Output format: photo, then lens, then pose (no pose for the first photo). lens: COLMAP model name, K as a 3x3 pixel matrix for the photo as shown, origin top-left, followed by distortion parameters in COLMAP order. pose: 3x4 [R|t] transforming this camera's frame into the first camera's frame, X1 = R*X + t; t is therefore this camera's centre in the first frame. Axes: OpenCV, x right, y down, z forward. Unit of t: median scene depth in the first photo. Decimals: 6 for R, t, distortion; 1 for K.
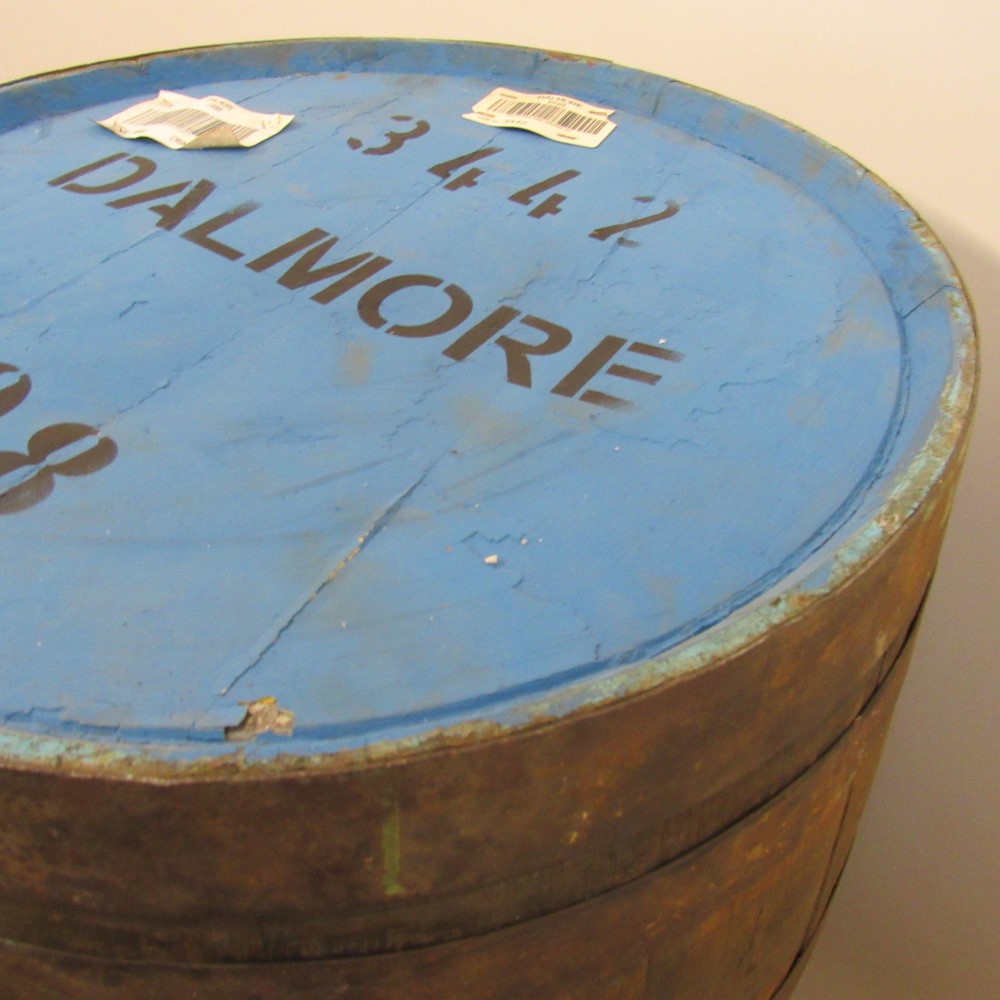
lens RADIAL K [[947.1, 0, 495.3], [0, 947.1, 504.8], [0, 0, 1]] dist [-0.031380, -0.001353]
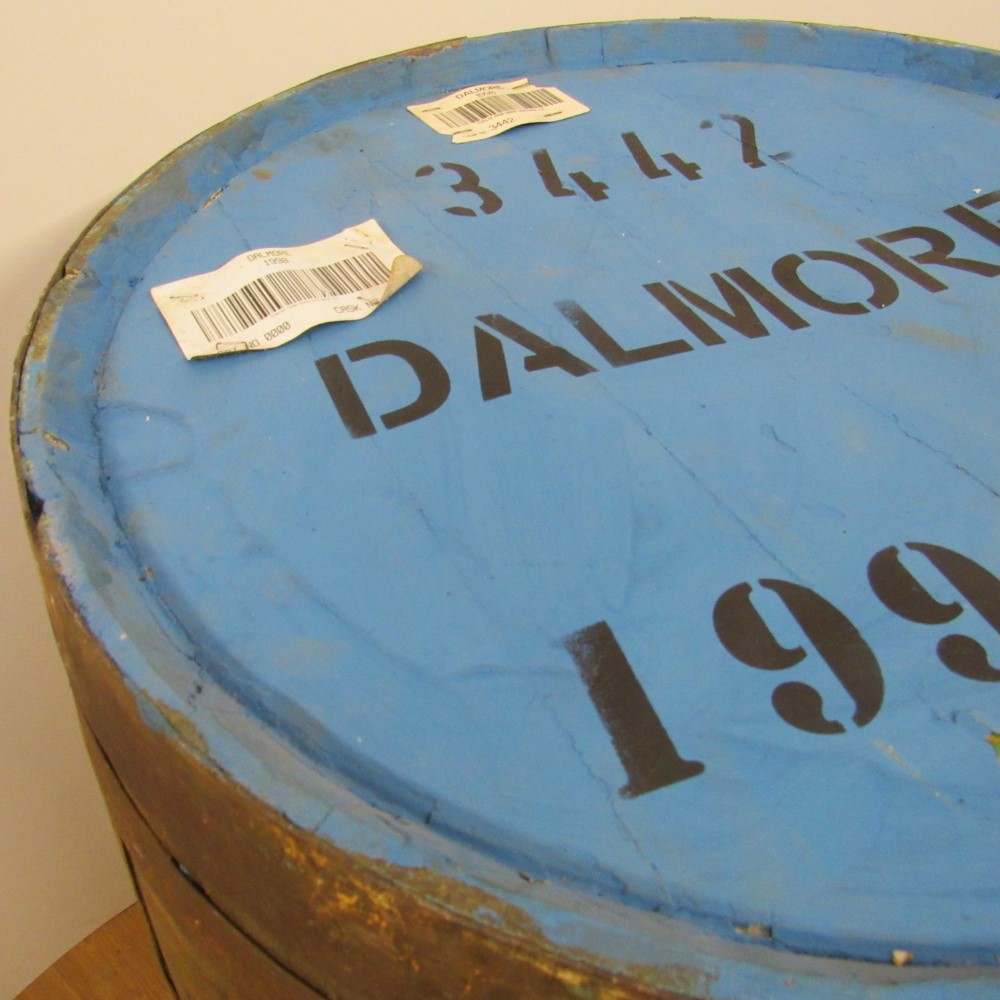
lens RADIAL K [[949.5, 0, 500.0], [0, 949.5, 500.0], [0, 0, 1]] dist [-0.028033, 0.004310]
pose [[0.556140, -0.607961, 0.566649, -0.876695], [0.591799, 0.768398, 0.243595, -0.439214], [-0.583508, 0.199870, 0.787128, 0.460969]]
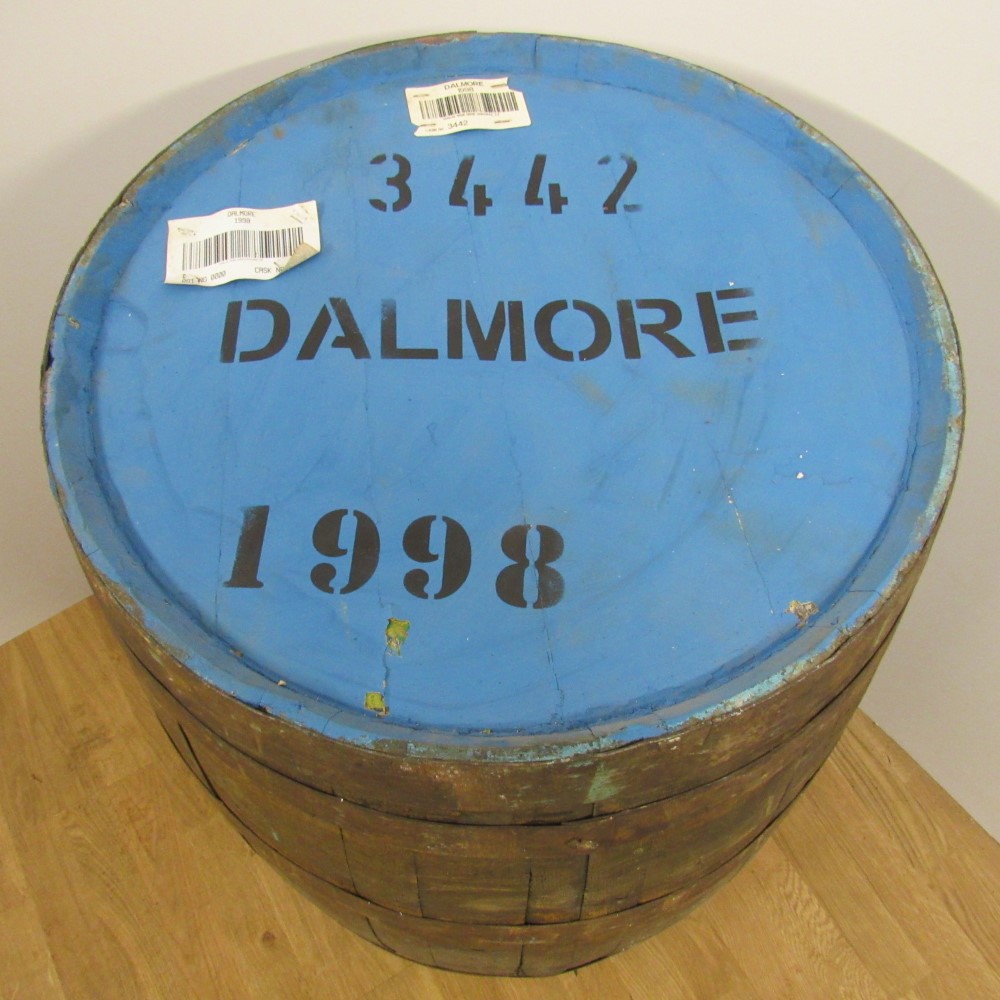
lens RADIAL K [[947.1, 0, 495.3], [0, 947.1, 504.8], [0, 0, 1]] dist [-0.031380, -0.001353]
pose [[0.818092, -0.509498, 0.266716, -0.645424], [0.409289, 0.841631, 0.352334, -0.501651], [-0.403990, -0.179078, 0.897064, -0.255624]]
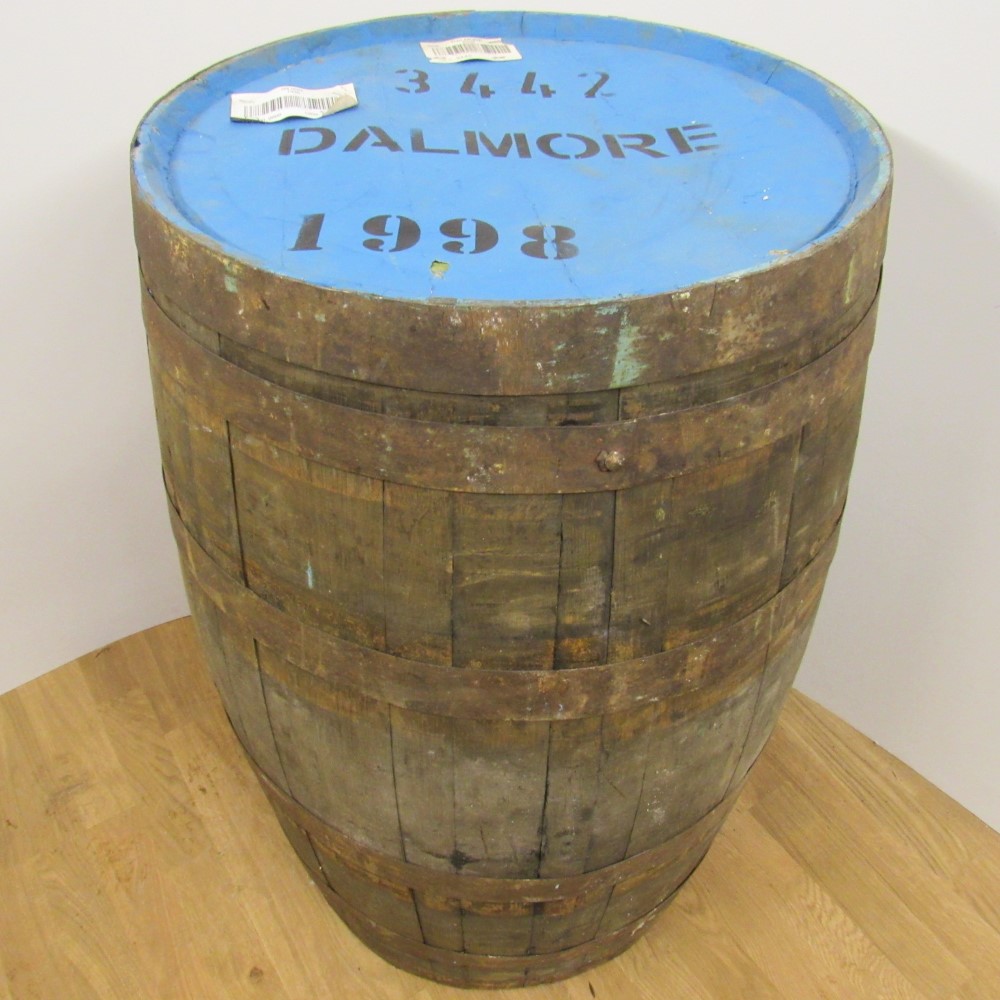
lens RADIAL K [[947.1, 0, 495.3], [0, 947.1, 504.8], [0, 0, 1]] dist [-0.031380, -0.001353]
pose [[0.791255, -0.429930, 0.434828, -1.139509], [0.426507, 0.897601, 0.111377, 0.120760], [-0.438186, 0.097329, 0.893599, -0.390643]]
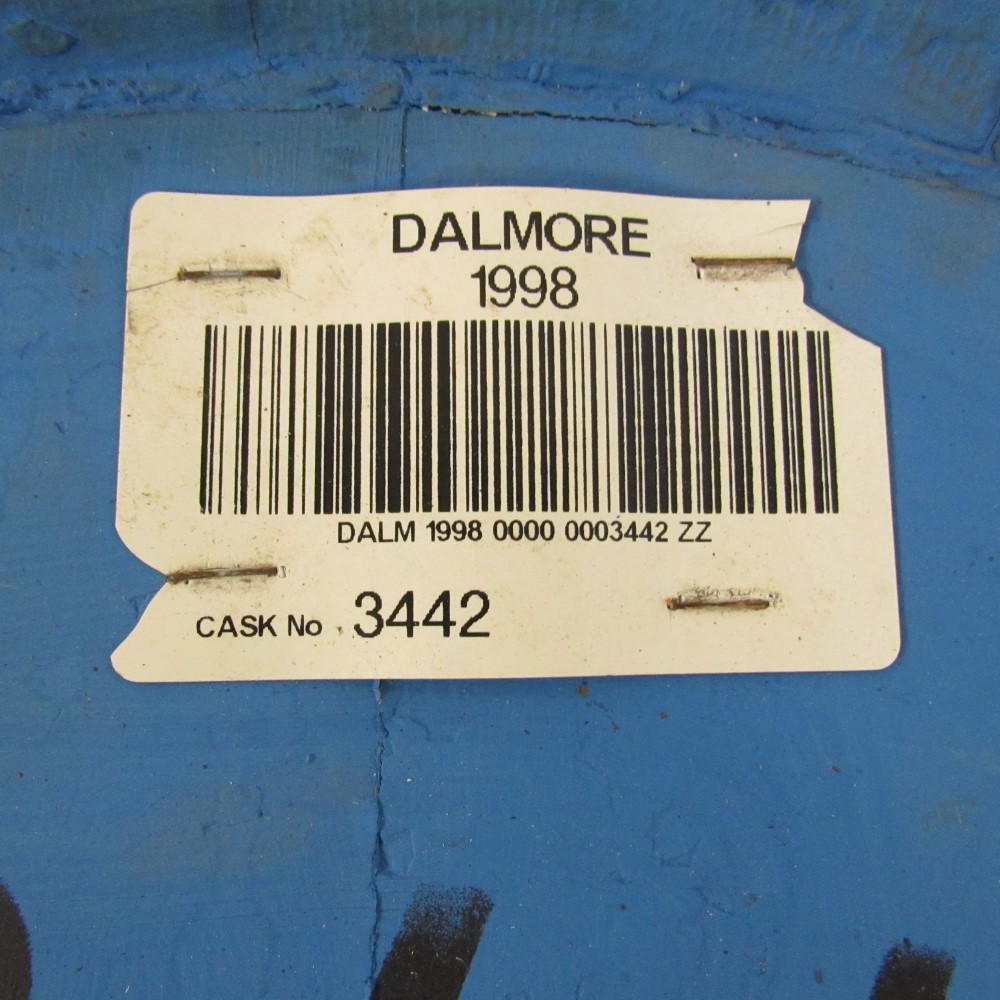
lens RADIAL K [[947.1, 0, 495.3], [0, 947.1, 504.8], [0, 0, 1]] dist [-0.031380, -0.001353]
pose [[0.900886, -0.420199, 0.108798, 0.028661], [0.267219, 0.734434, 0.623859, -0.659976], [-0.342050, -0.532953, 0.773927, 1.084478]]
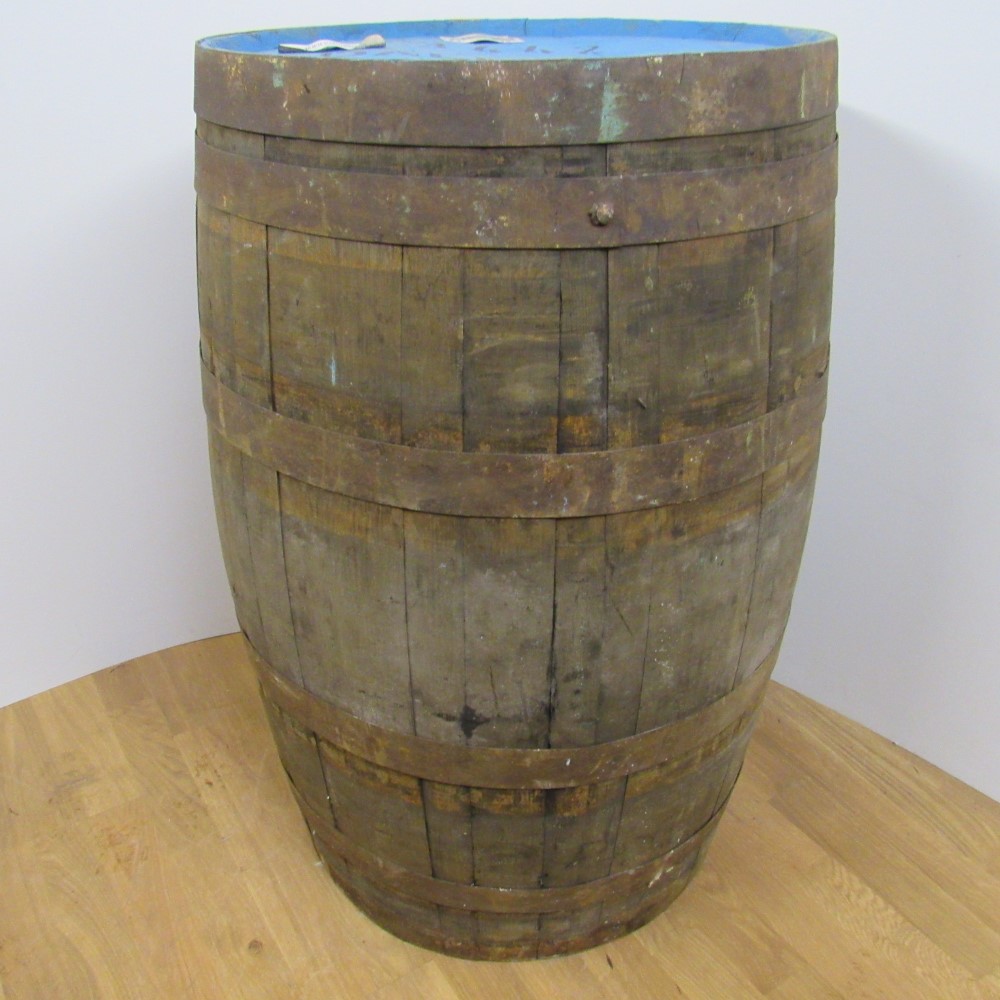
lens RADIAL K [[947.1, 0, 495.3], [0, 947.1, 504.8], [0, 0, 1]] dist [-0.031380, -0.001353]
pose [[0.796363, -0.332404, 0.505286, -1.437085], [0.430734, 0.898179, -0.087994, 0.708424], [-0.424587, 0.287719, 0.858454, -0.375903]]
